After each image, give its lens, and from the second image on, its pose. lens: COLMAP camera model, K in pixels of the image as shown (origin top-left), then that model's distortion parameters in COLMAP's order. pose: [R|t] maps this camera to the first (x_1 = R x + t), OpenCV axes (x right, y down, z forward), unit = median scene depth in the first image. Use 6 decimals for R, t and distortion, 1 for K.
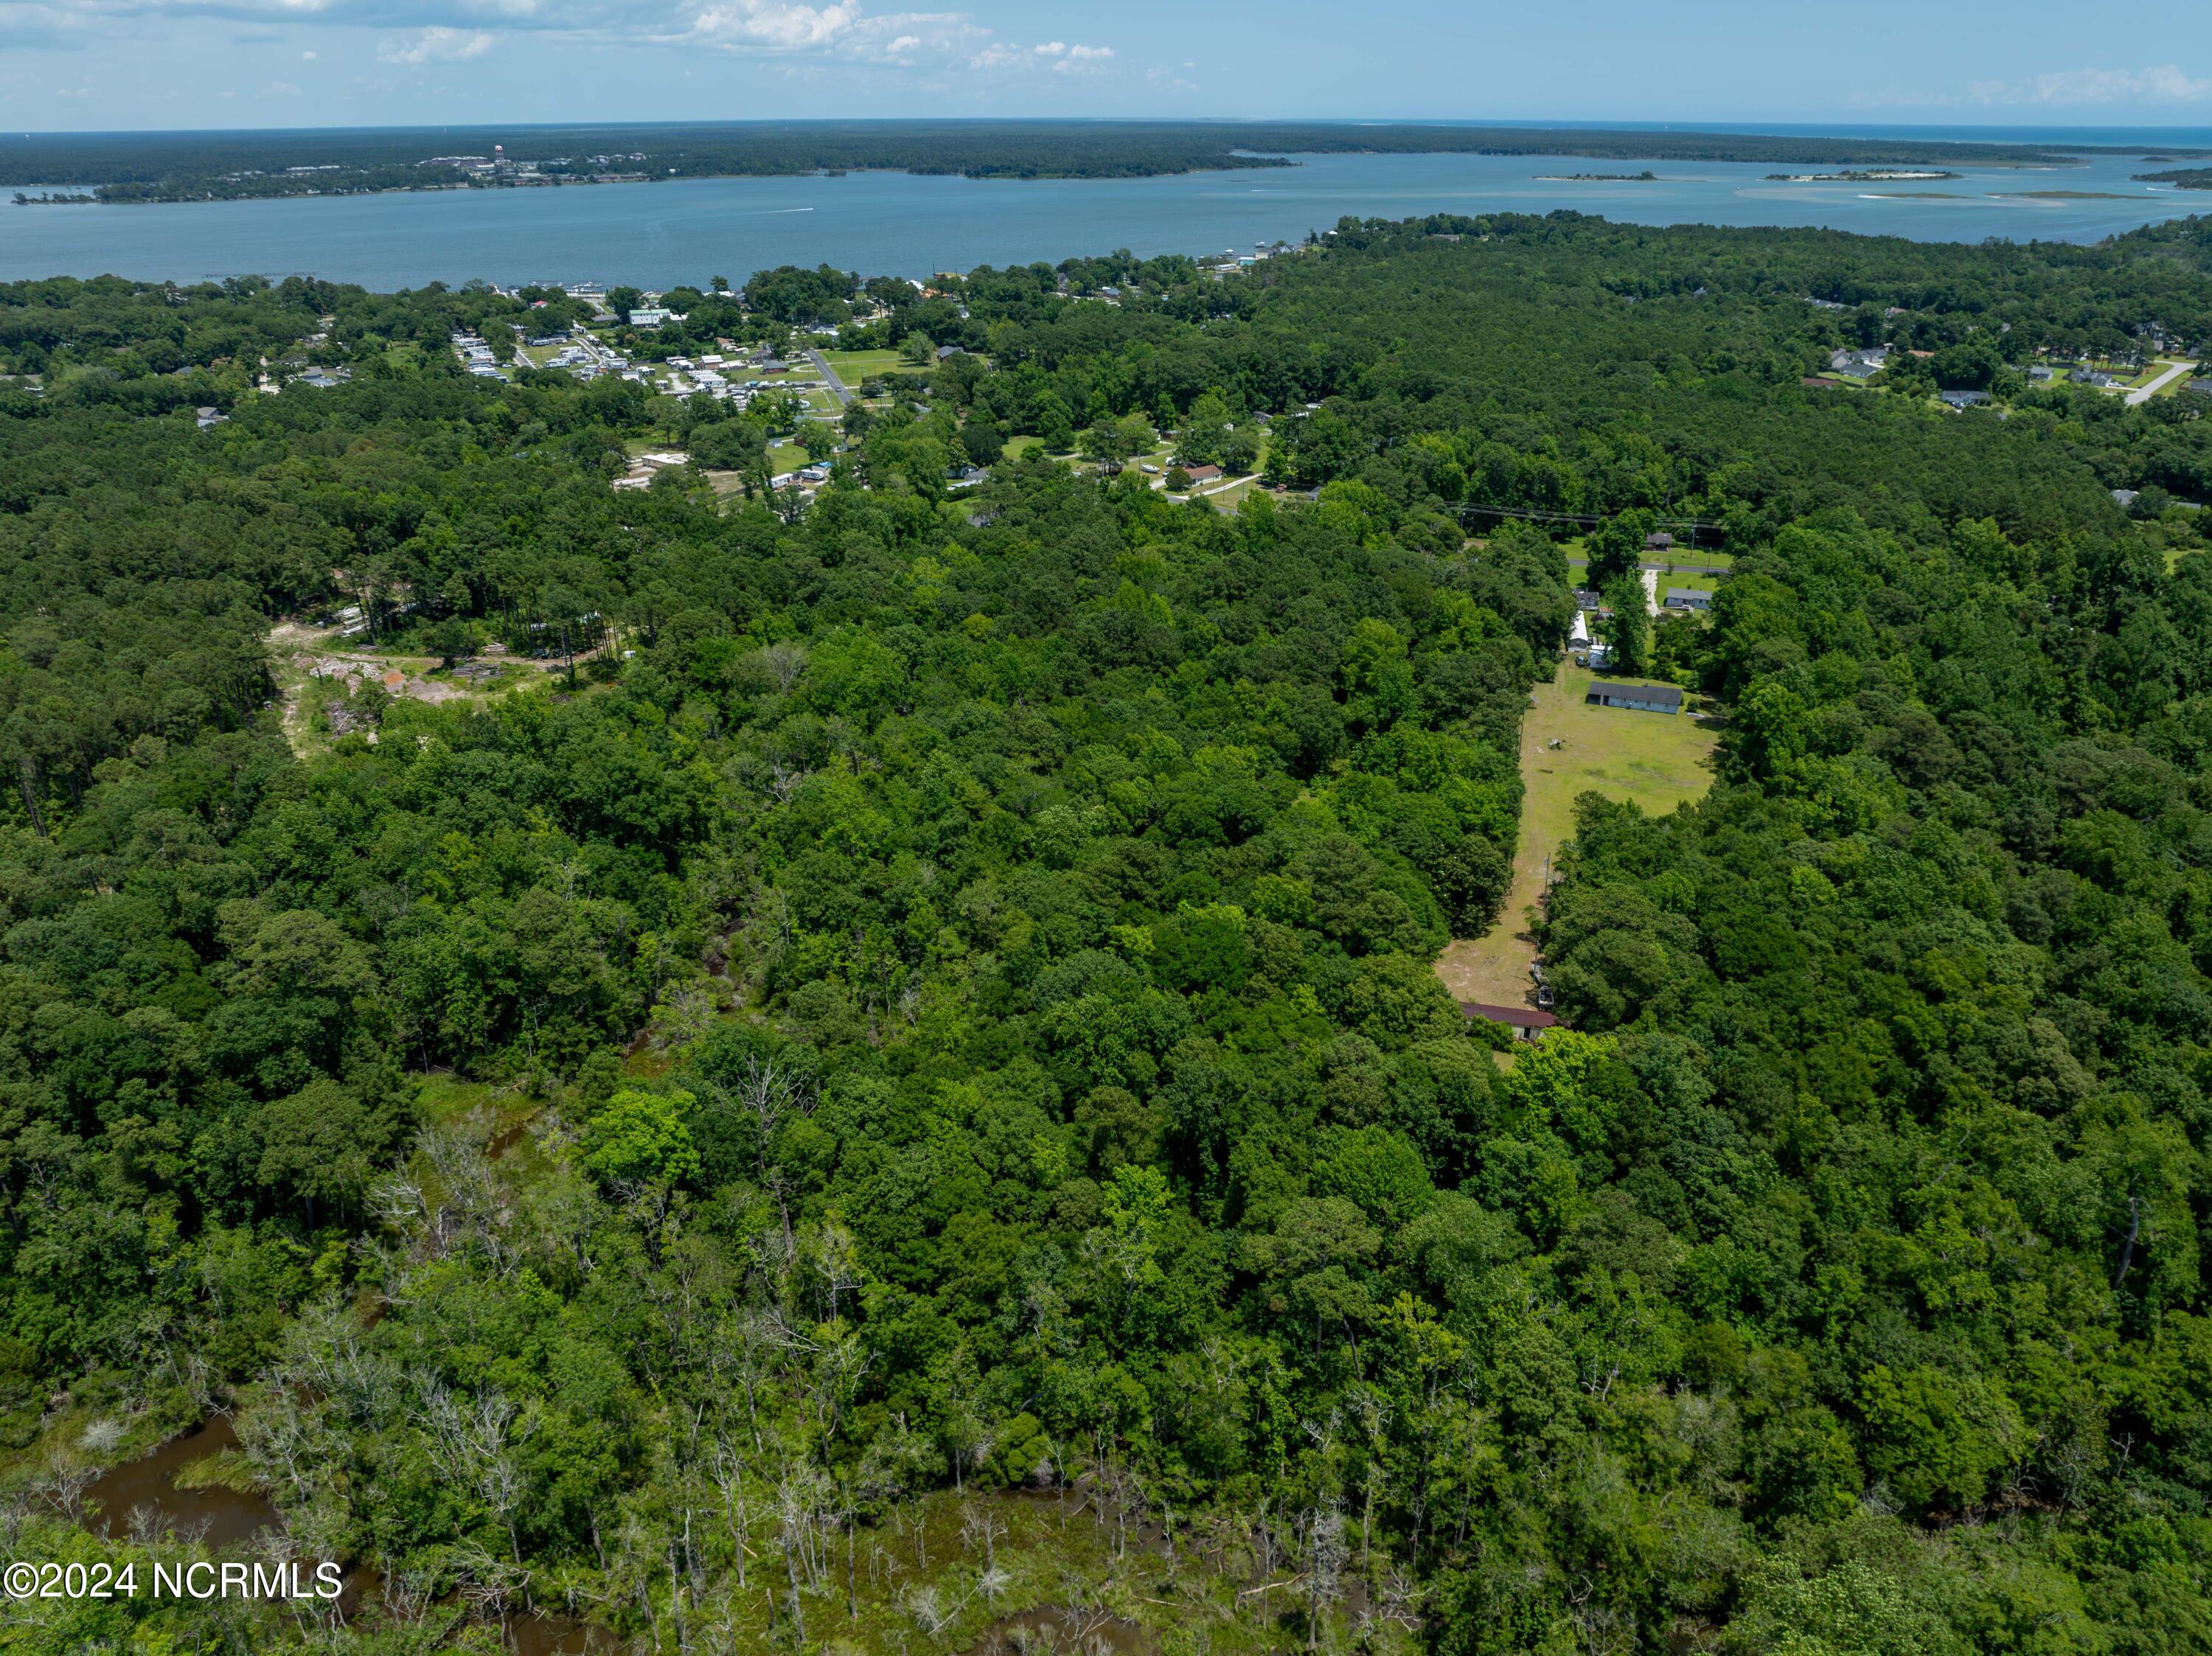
lens RADIAL K [[1562.3, 0, 1103.8], [0, 1562.3, 815.9], [0, 0, 1]] dist [-0.058878, 0.031101]
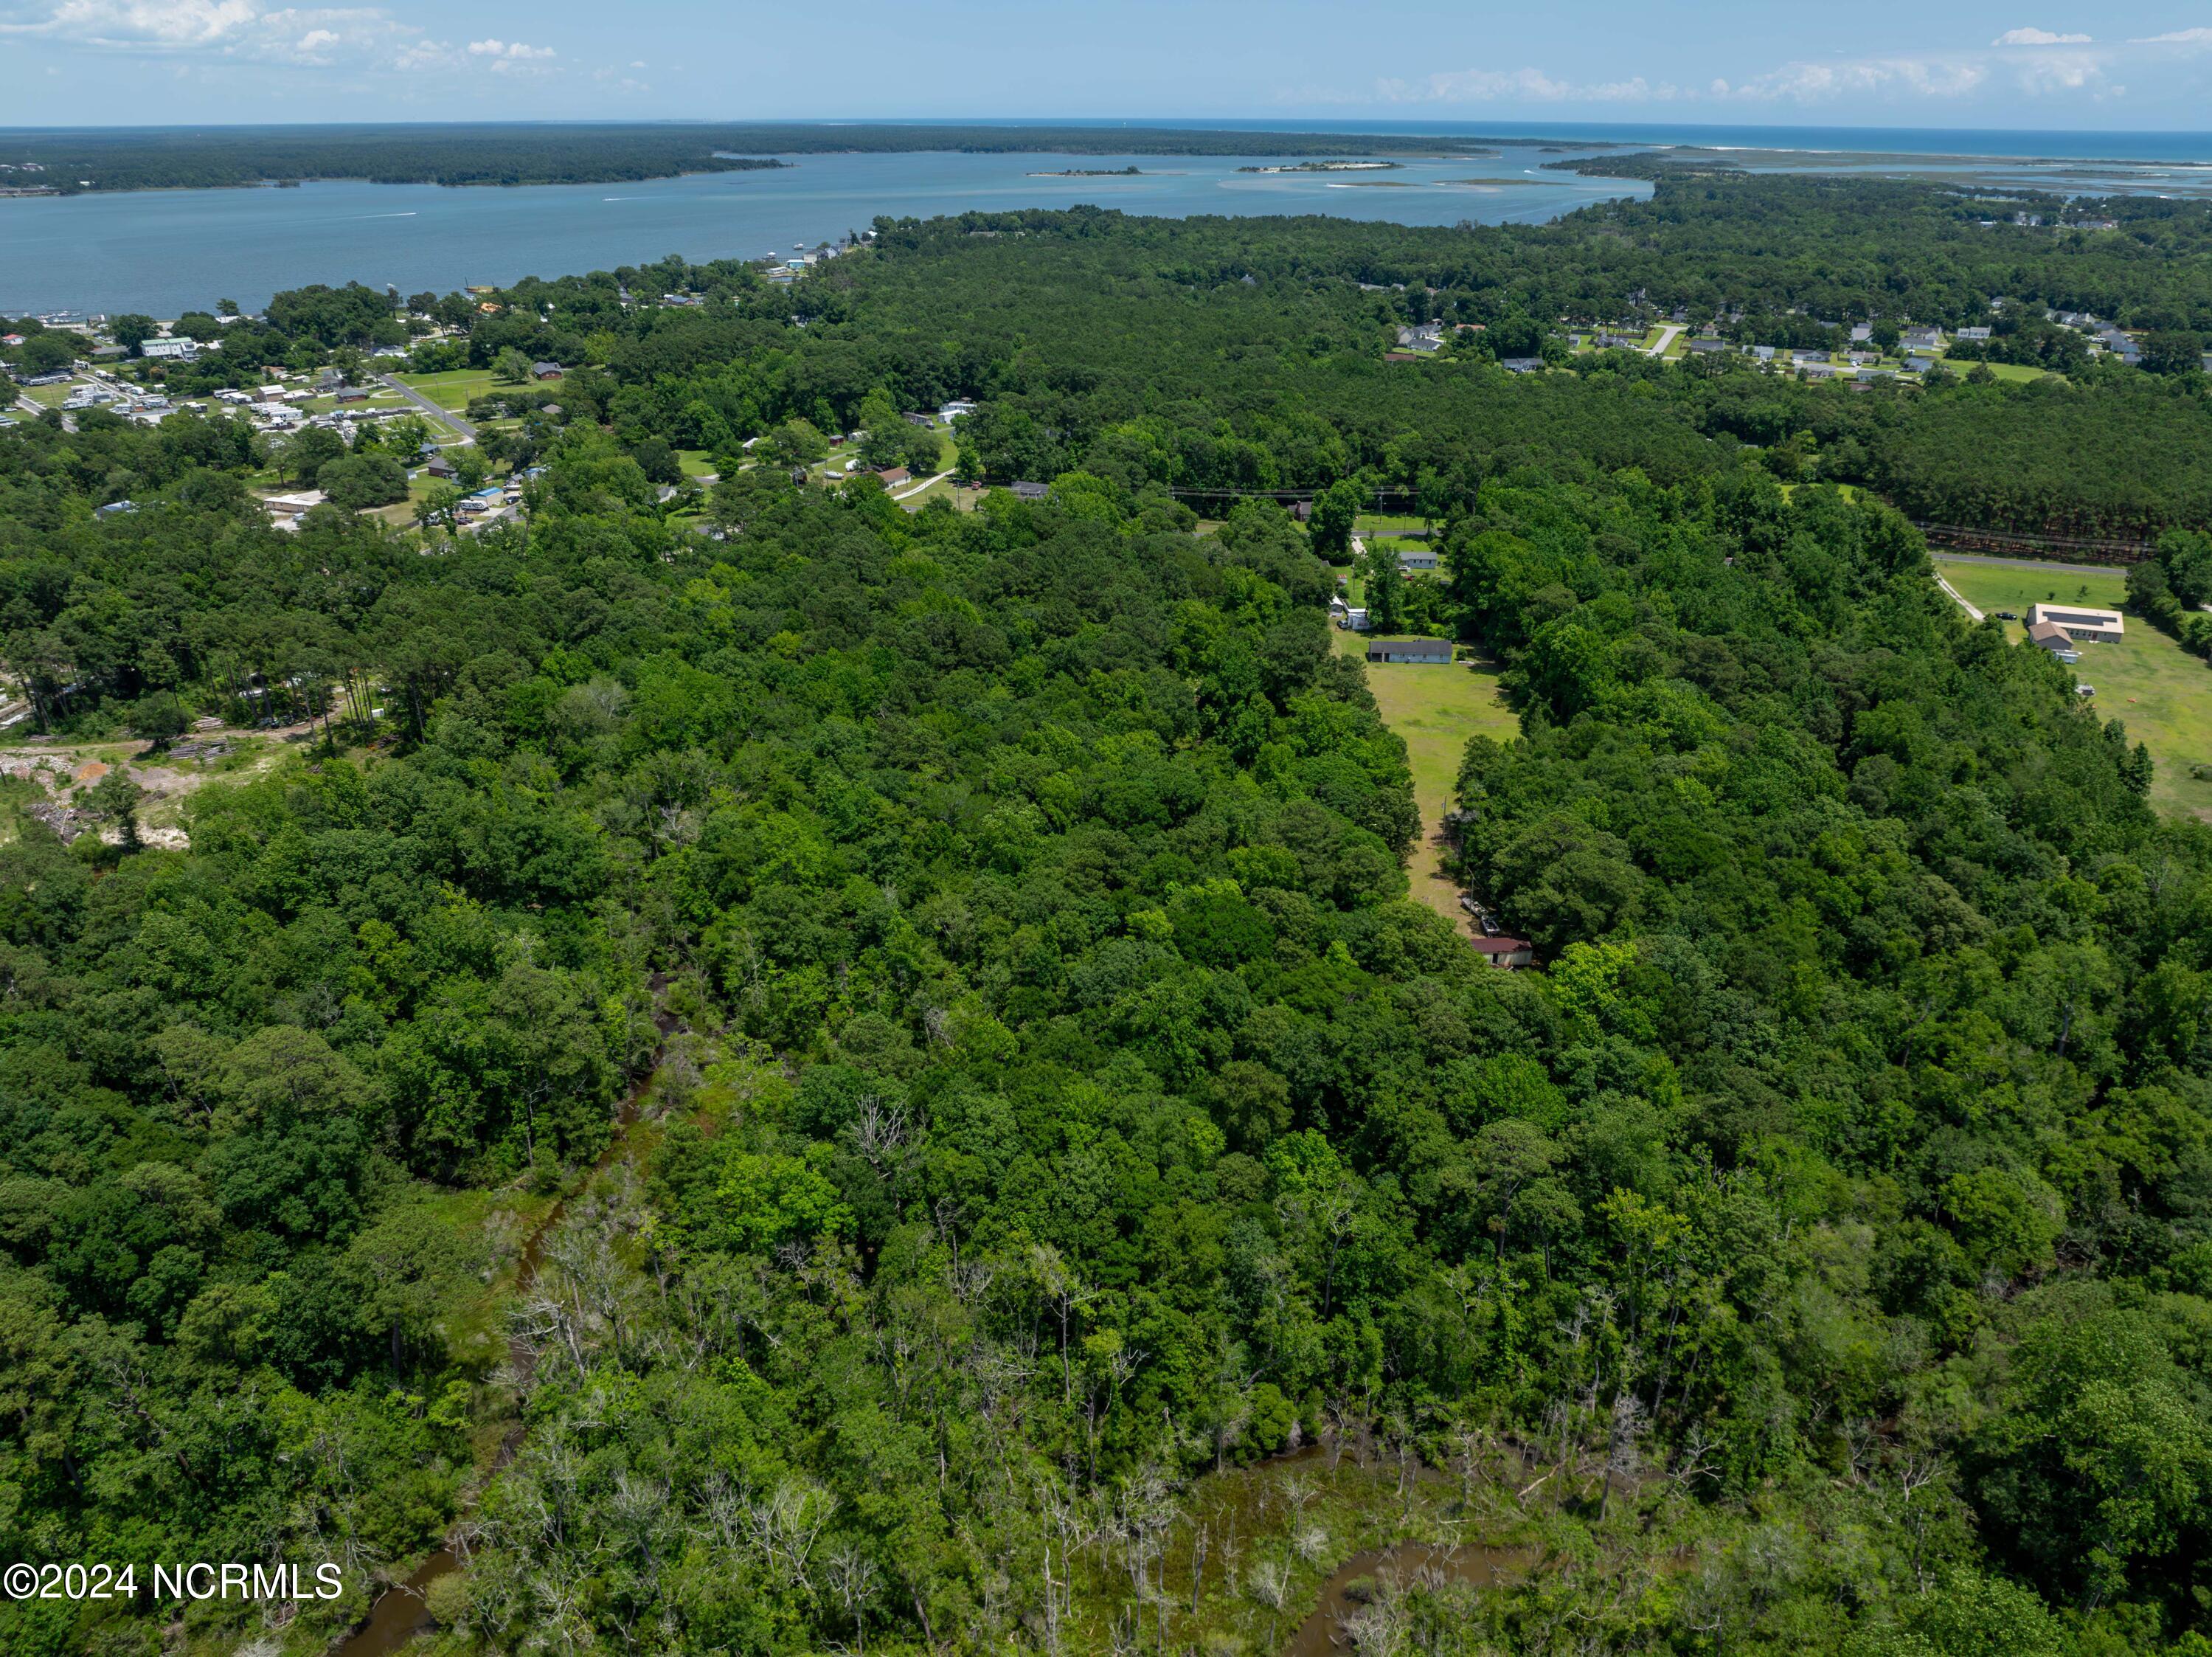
lens RADIAL K [[1562.5, 0, 1105.2], [0, 1562.5, 826.8], [0, 0, 1]] dist [-0.058878, 0.031101]
pose [[0.950641, -0.126253, 0.283446, -0.142269], [0.124567, 0.991920, 0.024041, -0.006167], [-0.284191, 0.012453, 0.958687, 0.015258]]
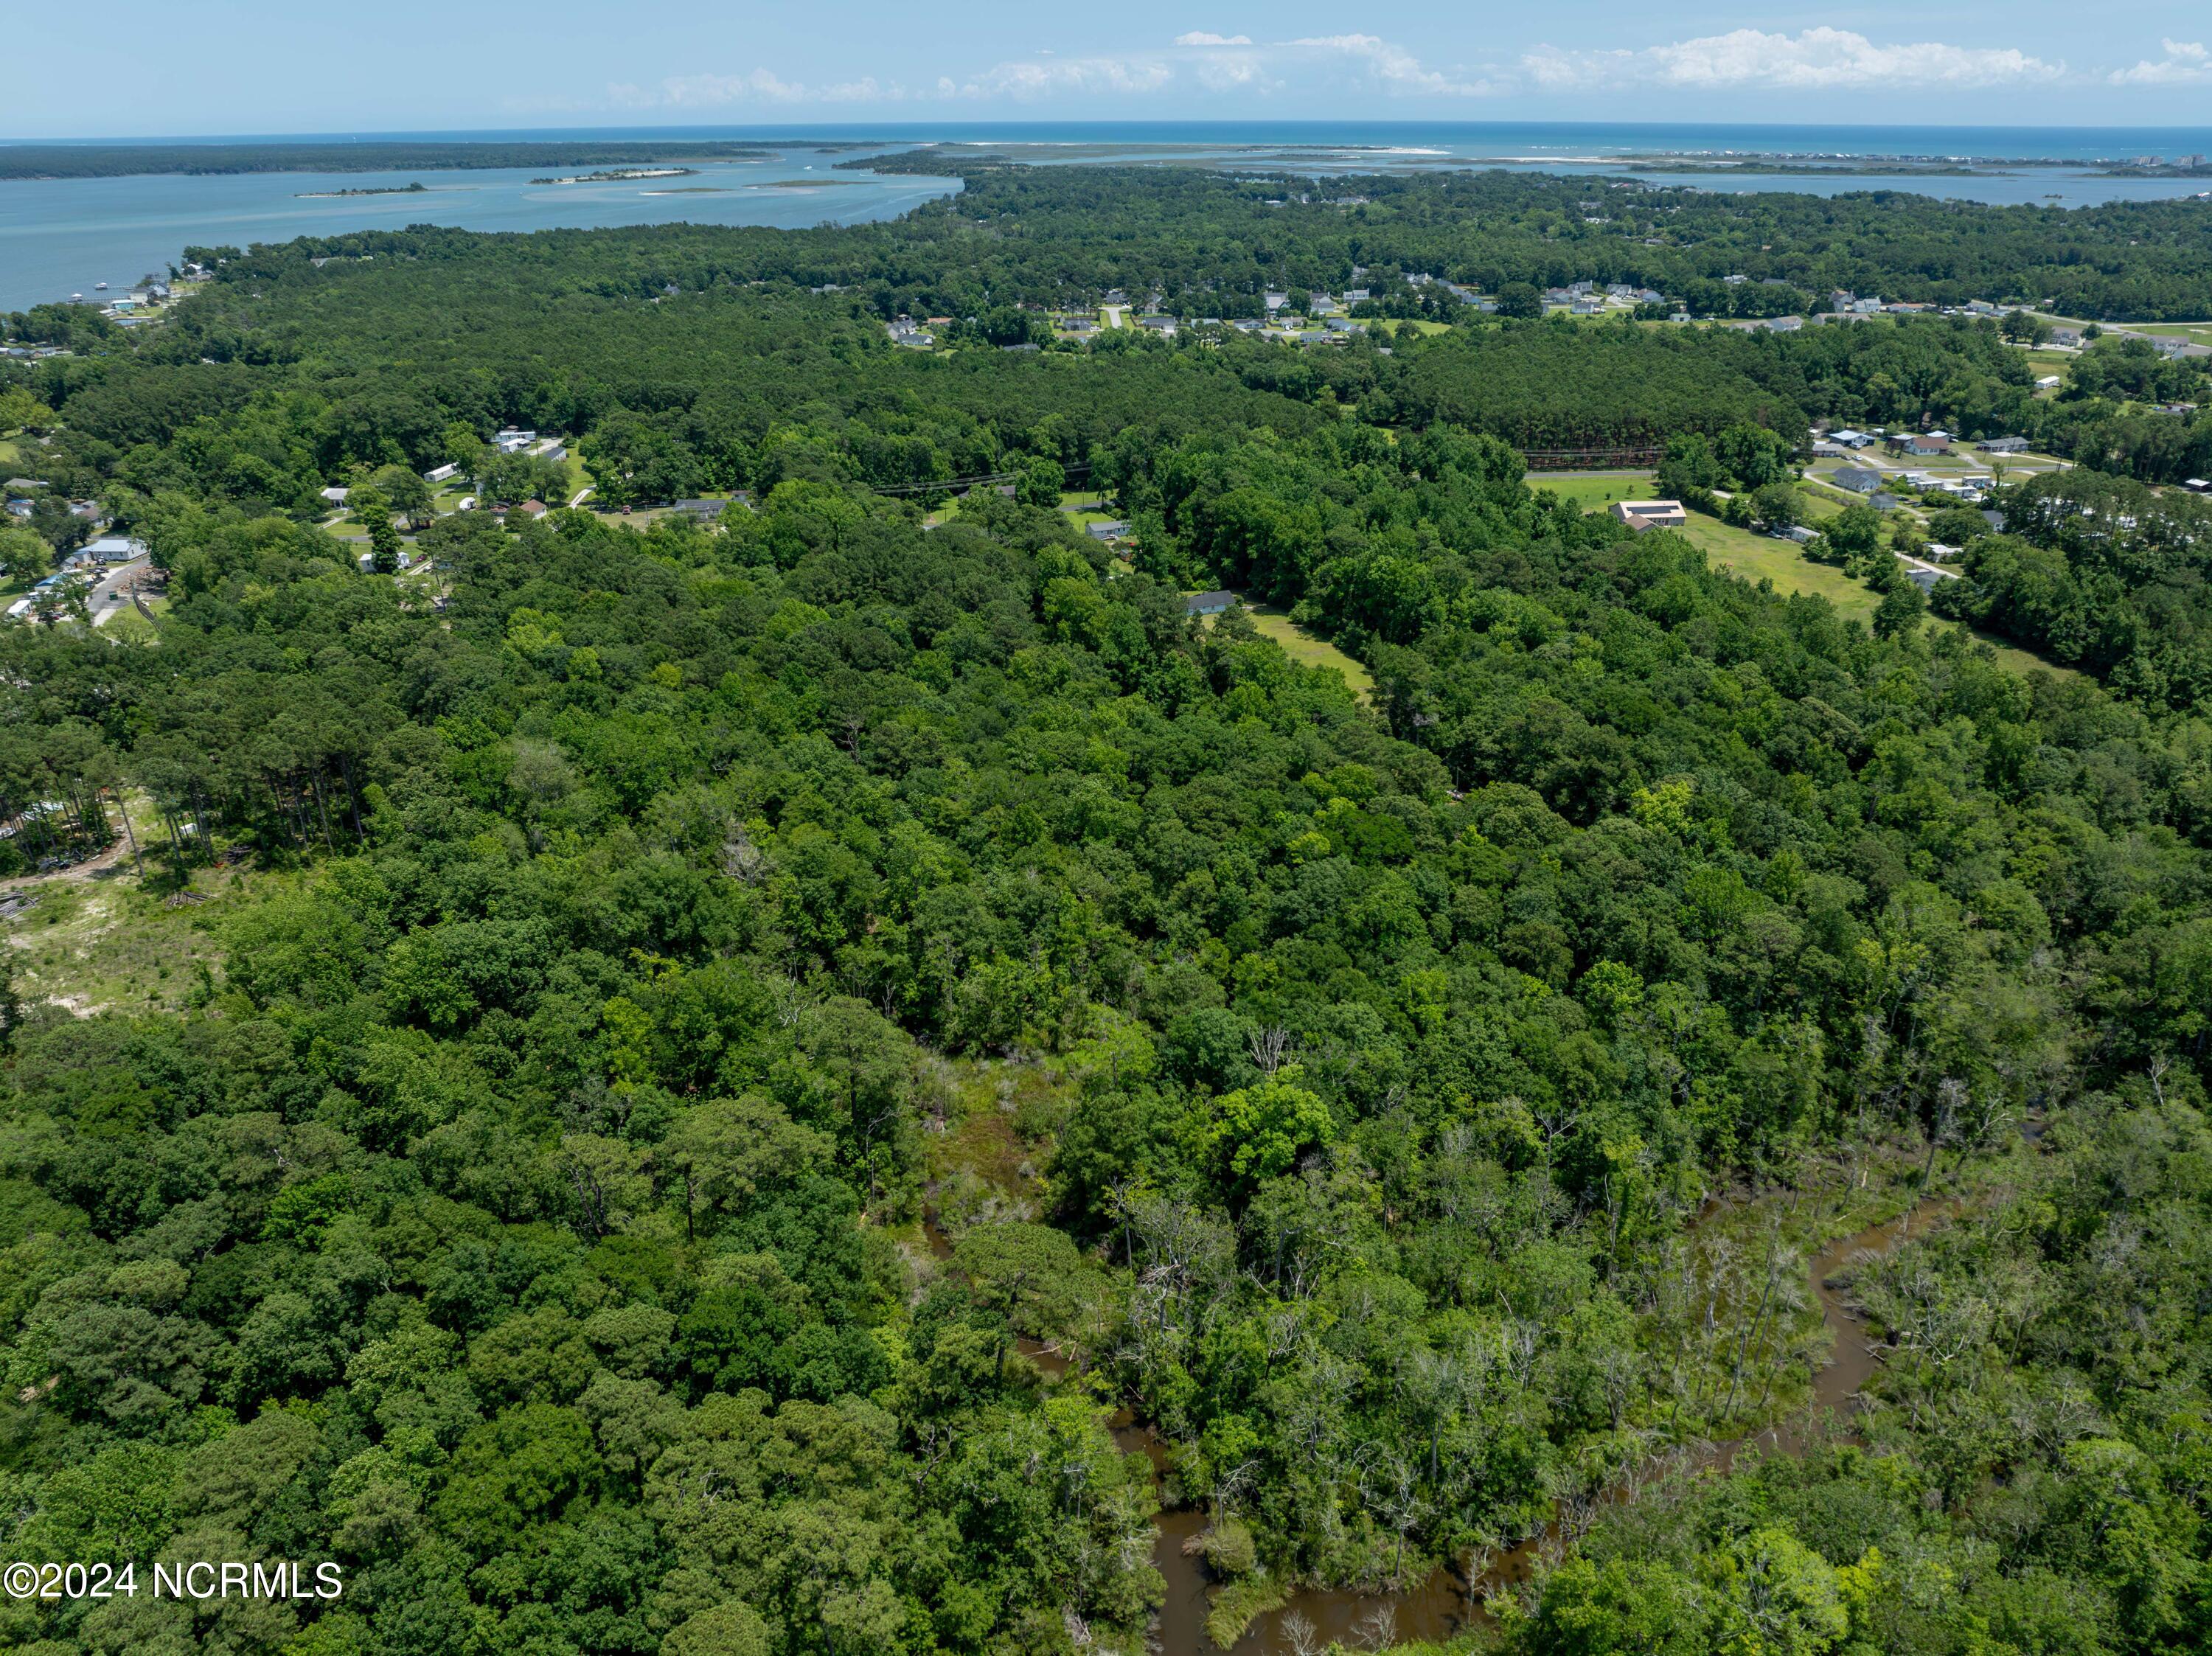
lens RADIAL K [[1562.3, 0, 1105.5], [0, 1562.3, 824.5], [0, 0, 1]] dist [-0.058878, 0.031101]
pose [[0.727263, -0.287337, 0.623318, -0.385605], [0.287091, 0.952241, 0.103997, -0.046943], [-0.623432, 0.103316, 0.775022, 0.105929]]
